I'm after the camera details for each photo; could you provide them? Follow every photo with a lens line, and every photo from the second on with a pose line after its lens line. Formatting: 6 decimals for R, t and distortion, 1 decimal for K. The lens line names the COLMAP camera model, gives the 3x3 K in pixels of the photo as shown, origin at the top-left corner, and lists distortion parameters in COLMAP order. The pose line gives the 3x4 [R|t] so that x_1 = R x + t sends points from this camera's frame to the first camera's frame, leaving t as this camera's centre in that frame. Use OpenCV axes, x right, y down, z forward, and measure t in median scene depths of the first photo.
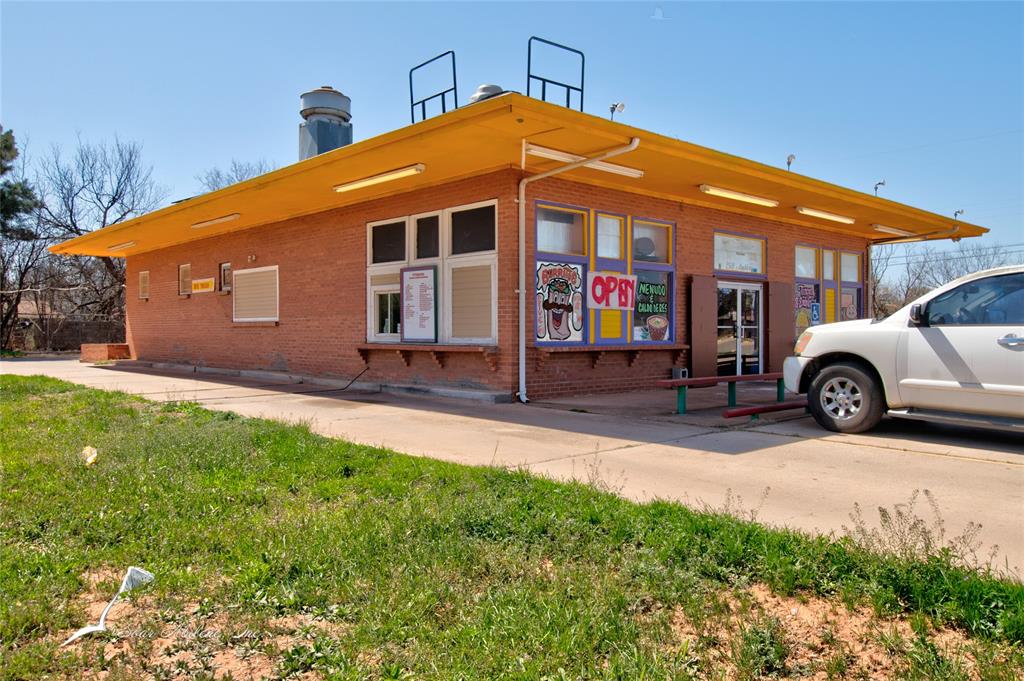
lens RADIAL K [[760.4, 0, 510.2], [0, 760.4, 334.2], [0, 0, 1]] dist [-0.000264, 0.000824]
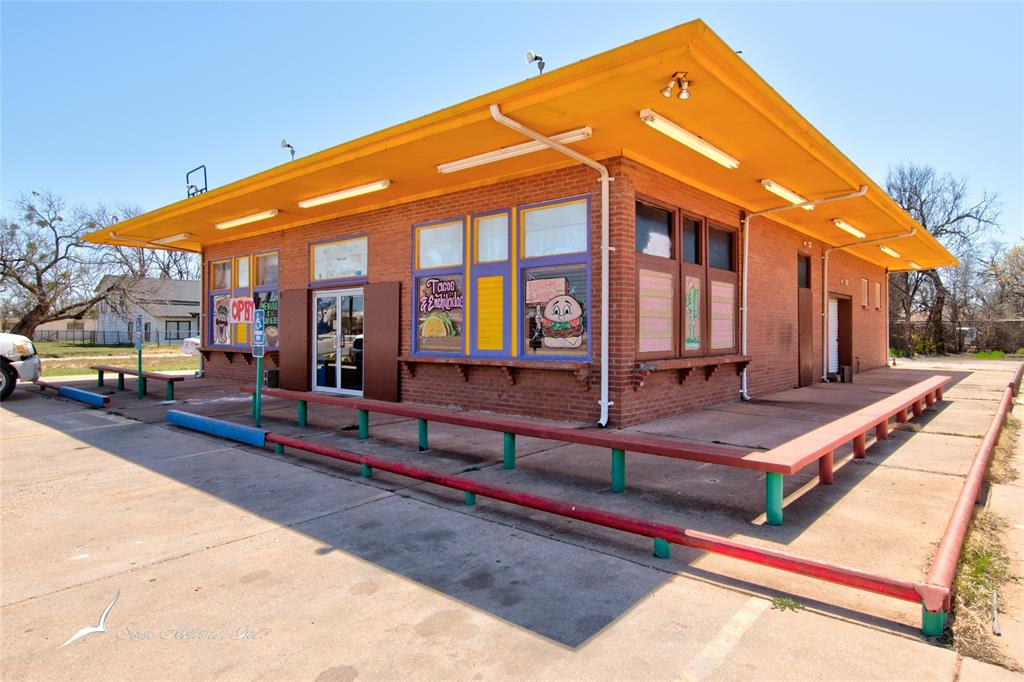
lens RADIAL K [[606.1, 0, 513.8], [0, 606.1, 337.5], [0, 0, 1]] dist [-0.000166, 0.000580]
pose [[0.107275, 0.008009, -0.994197, 1.302345], [-0.008111, 0.999941, 0.007181, -0.017817], [0.994196, 0.007293, 0.107334, 1.366119]]
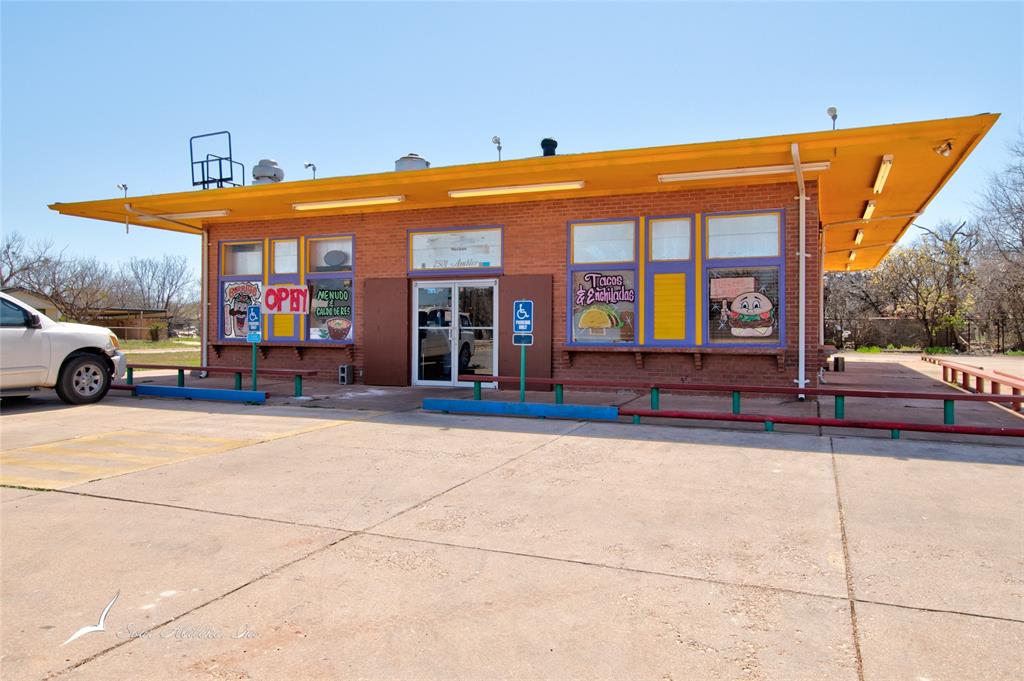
lens RADIAL K [[742.3, 0, 508.8], [0, 742.3, 341.9], [0, 0, 1]] dist [0.010015, 0.003447]
pose [[0.398793, 0.009625, -0.916990, 1.399309], [-0.013035, 0.999903, 0.004826, 0.003248], [0.916948, 0.010028, 0.398880, 0.837242]]
